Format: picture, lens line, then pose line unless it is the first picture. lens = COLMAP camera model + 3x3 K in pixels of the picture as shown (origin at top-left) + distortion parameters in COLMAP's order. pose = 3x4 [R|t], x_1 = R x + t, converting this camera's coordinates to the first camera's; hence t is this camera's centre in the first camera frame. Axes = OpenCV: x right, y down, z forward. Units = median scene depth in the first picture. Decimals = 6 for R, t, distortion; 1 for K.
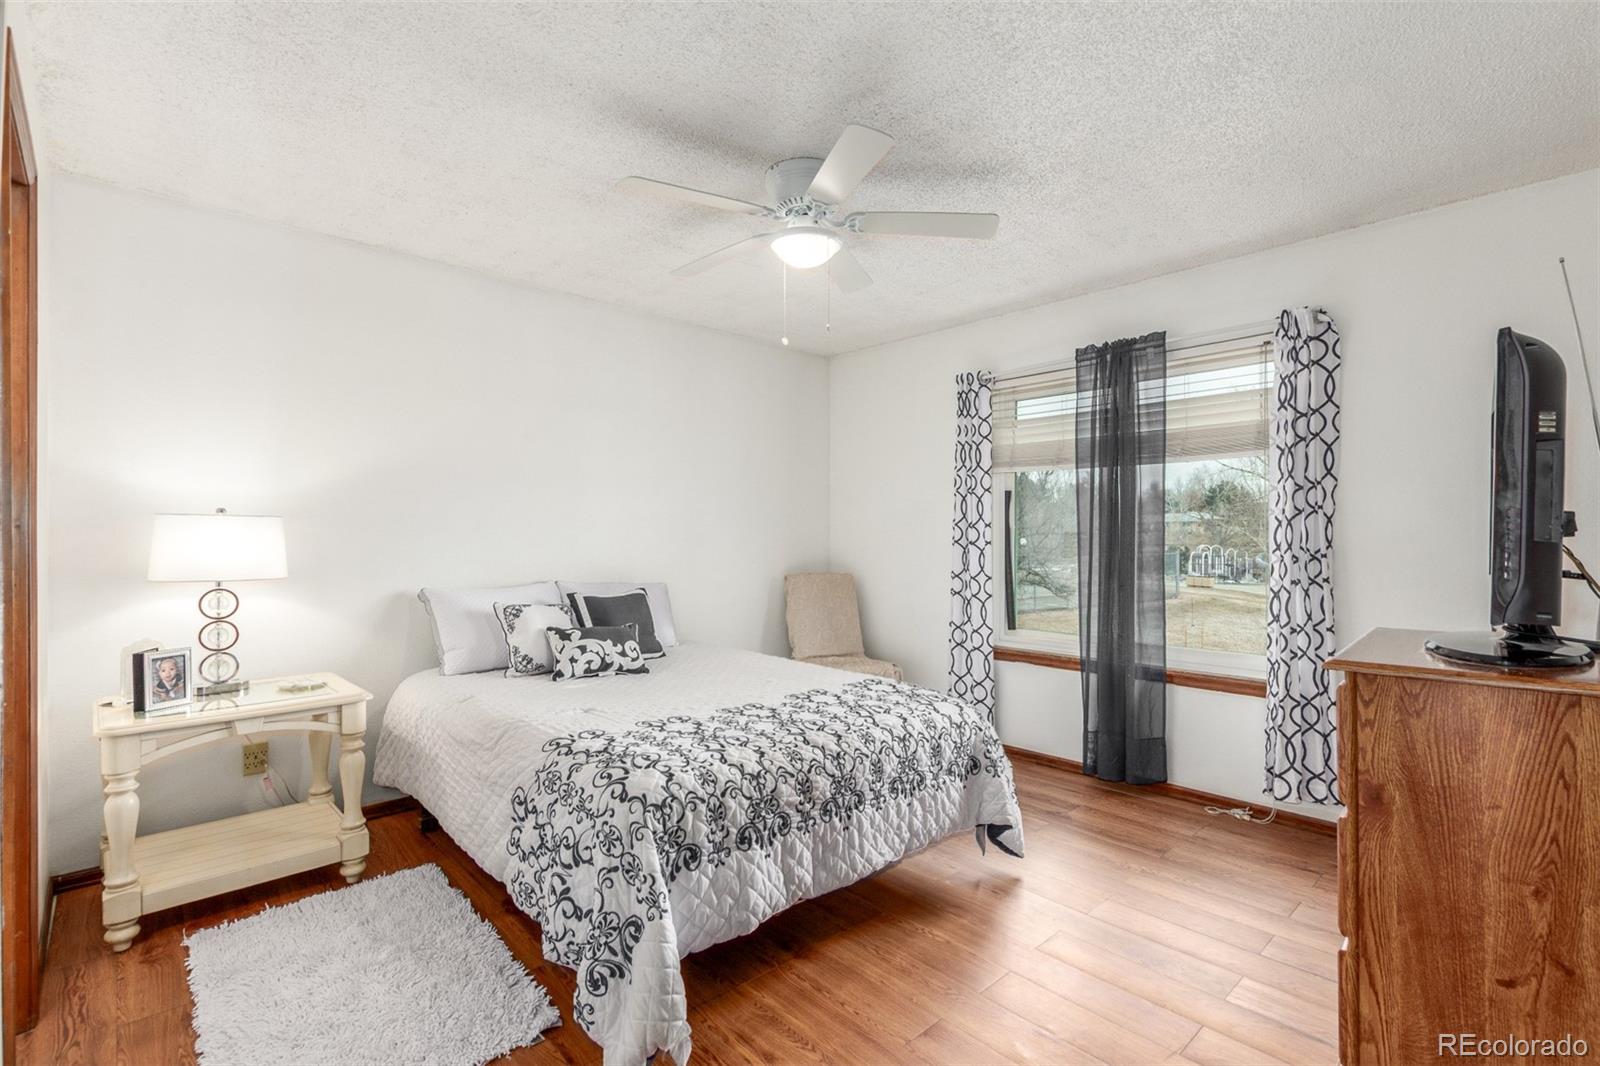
lens RADIAL K [[726.9, 0, 792.1], [0, 726.9, 550.5], [0, 0, 1]] dist [0.027840, -0.000106]
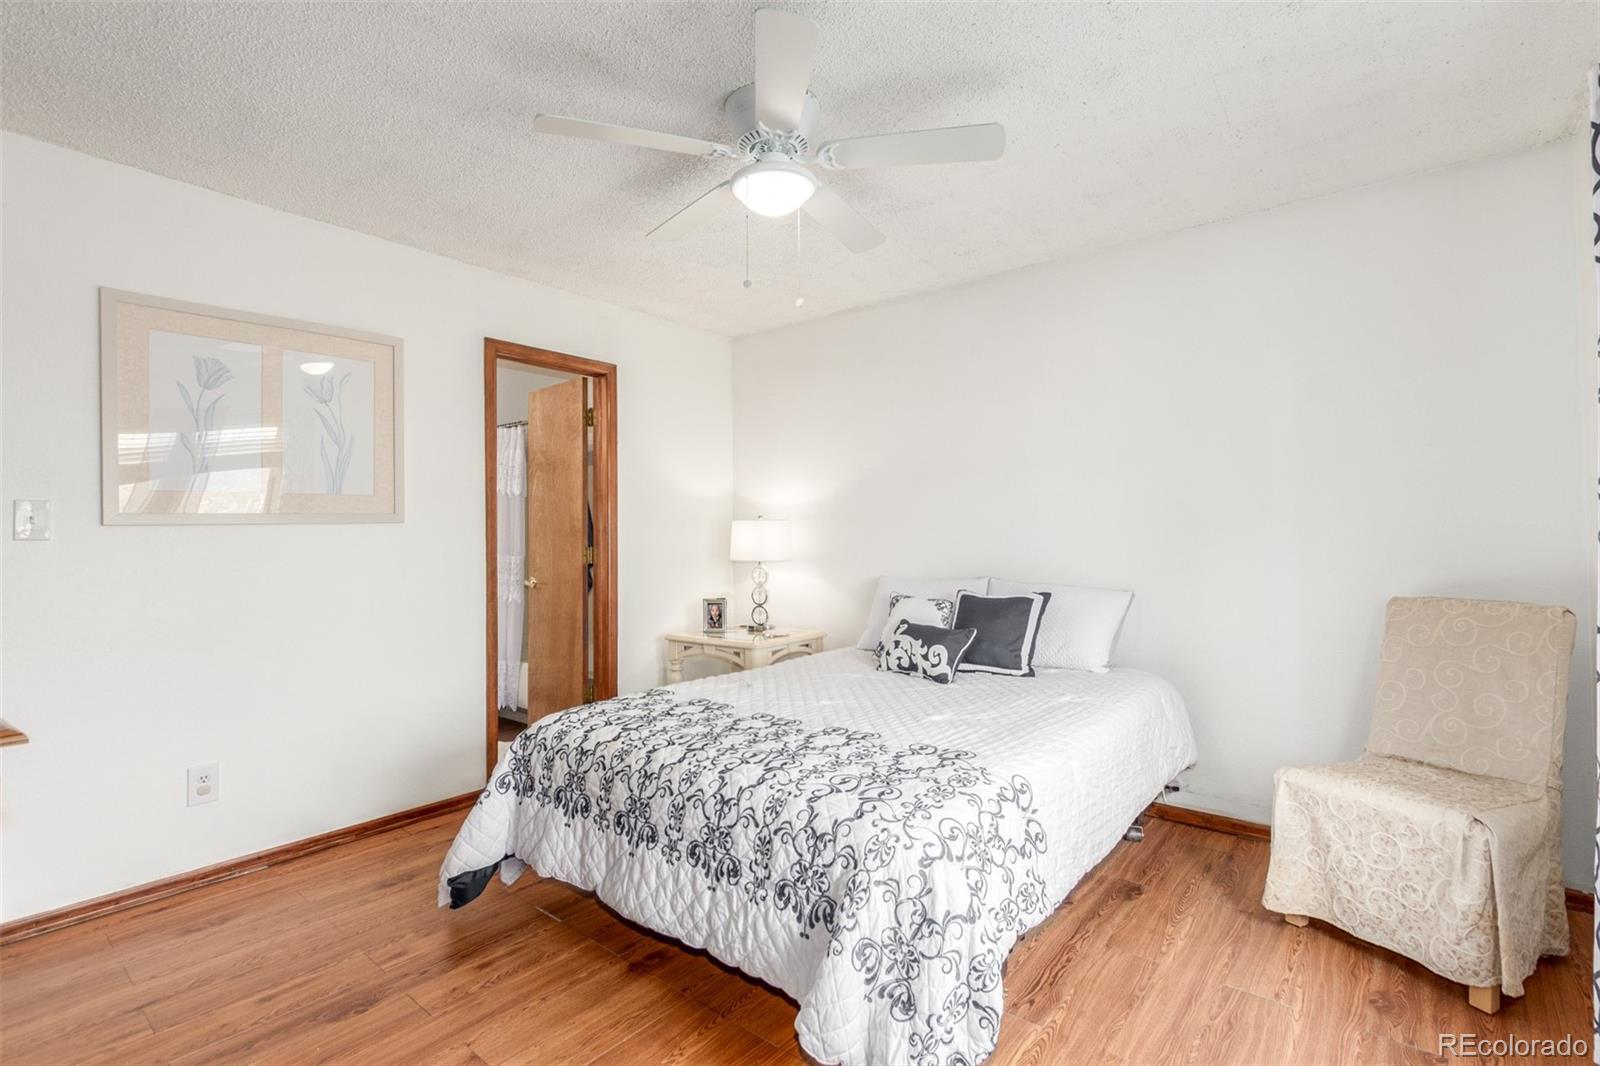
lens RADIAL K [[740.2, 0, 814.7], [0, 740.2, 520.5], [0, 0, 1]] dist [0.015640, -0.003785]
pose [[0.143193, -0.022664, -0.989435, 0.706408], [-0.002644, 0.999725, -0.023283, -0.009515], [0.989691, 0.005950, 0.143094, 0.747578]]
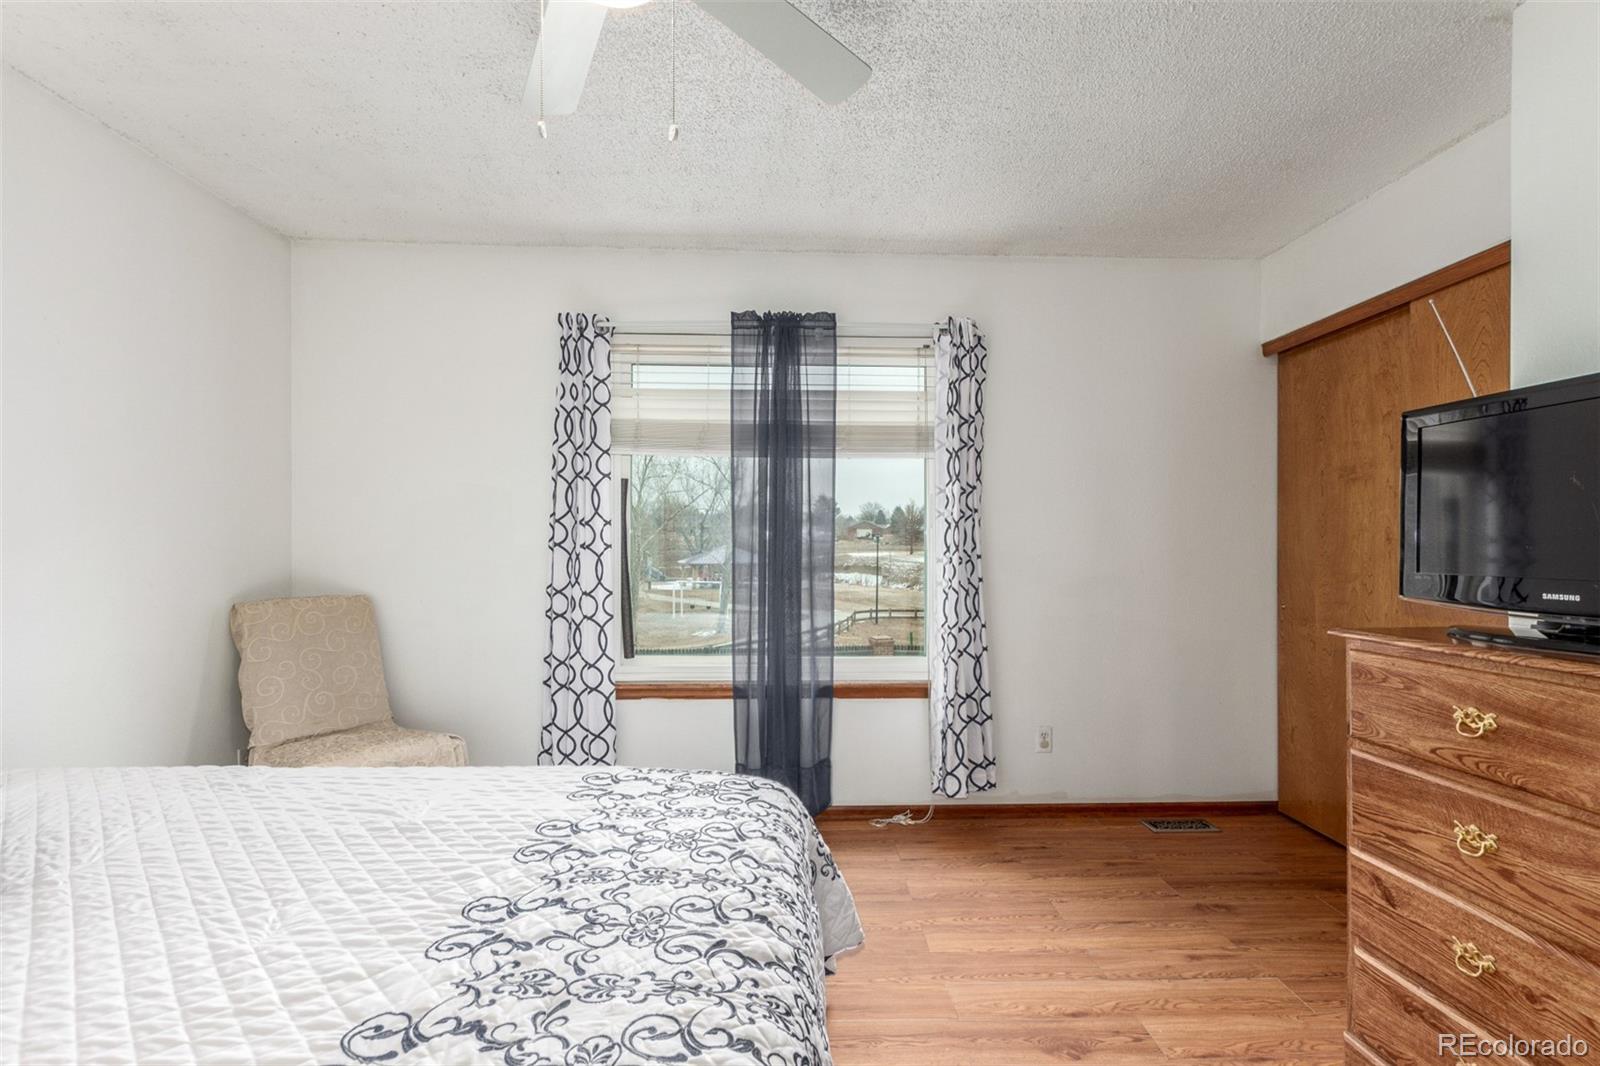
lens RADIAL K [[740.2, 0, 823.4], [0, 740.2, 552.5], [0, 0, 1]] dist [0.015640, -0.003785]
pose [[0.655325, -0.010387, 0.755276, -0.195437], [0.011821, 0.999924, 0.003495, -0.004556], [-0.755255, 0.006637, 0.655398, 0.396934]]
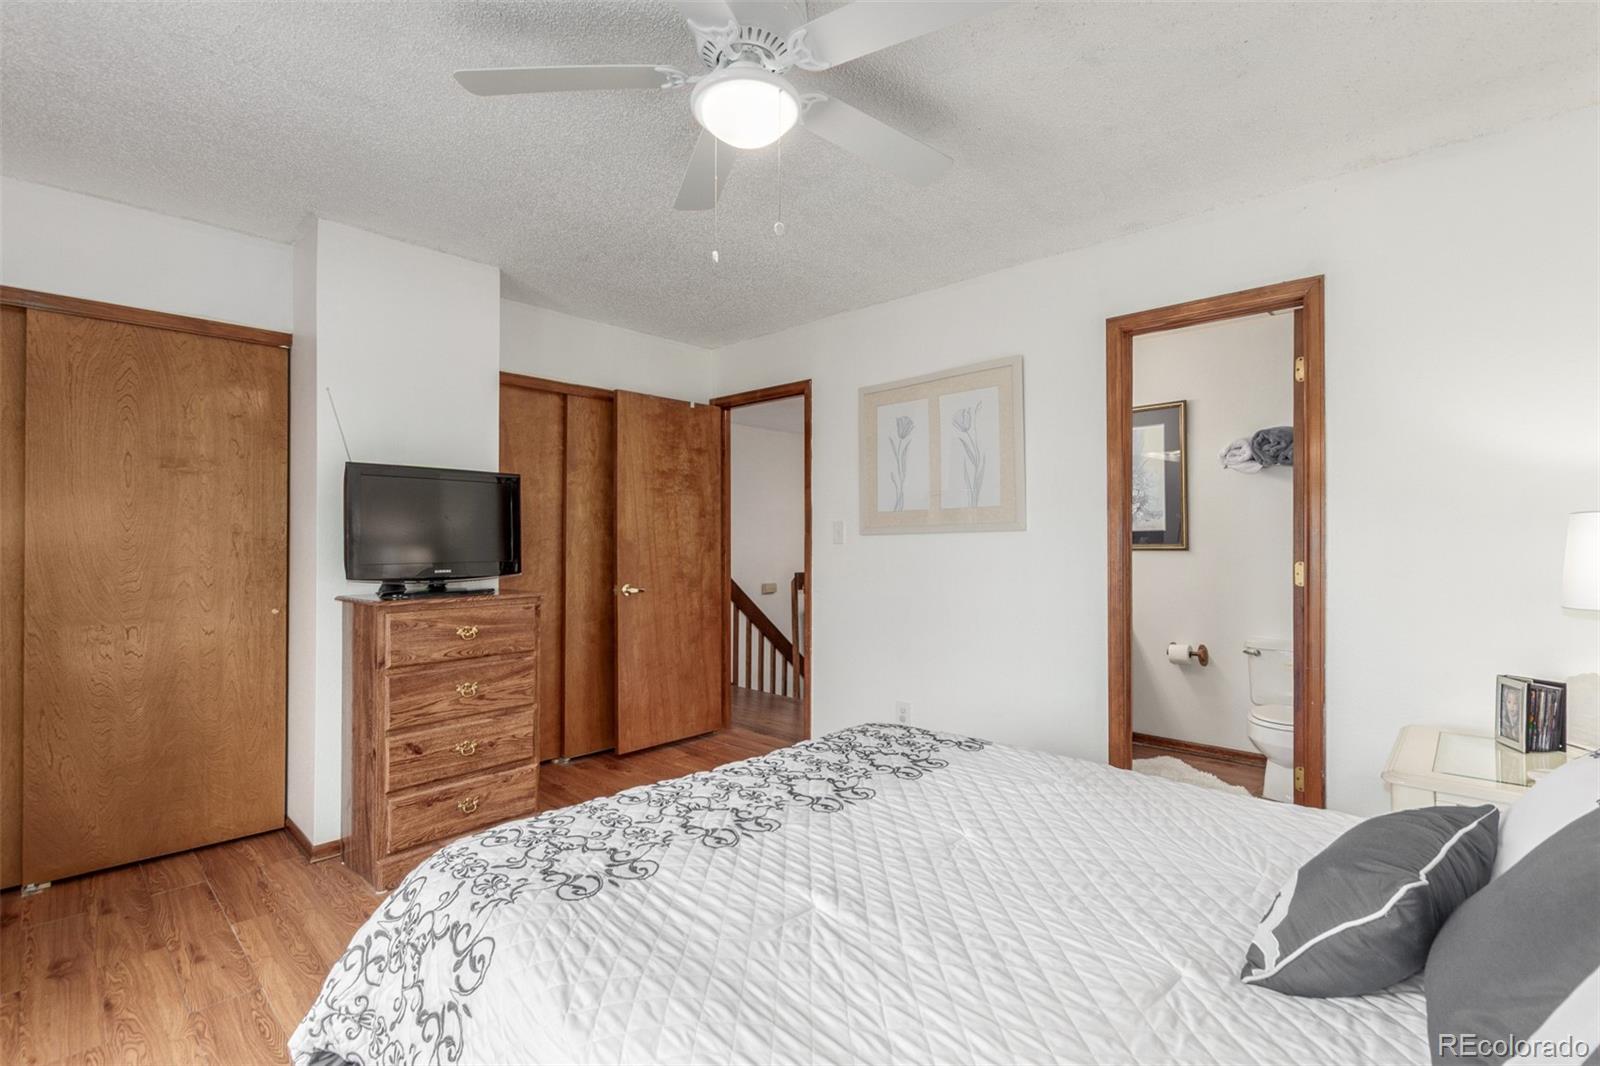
lens RADIAL K [[740.2, 0, 803.3], [0, 740.2, 535.2], [0, 0, 1]] dist [0.015640, -0.003785]
pose [[-0.998322, -0.003921, -0.057770, 0.034629], [-0.004000, 0.999991, 0.001241, -0.020767], [0.057765, 0.001470, -0.998329, 1.343488]]
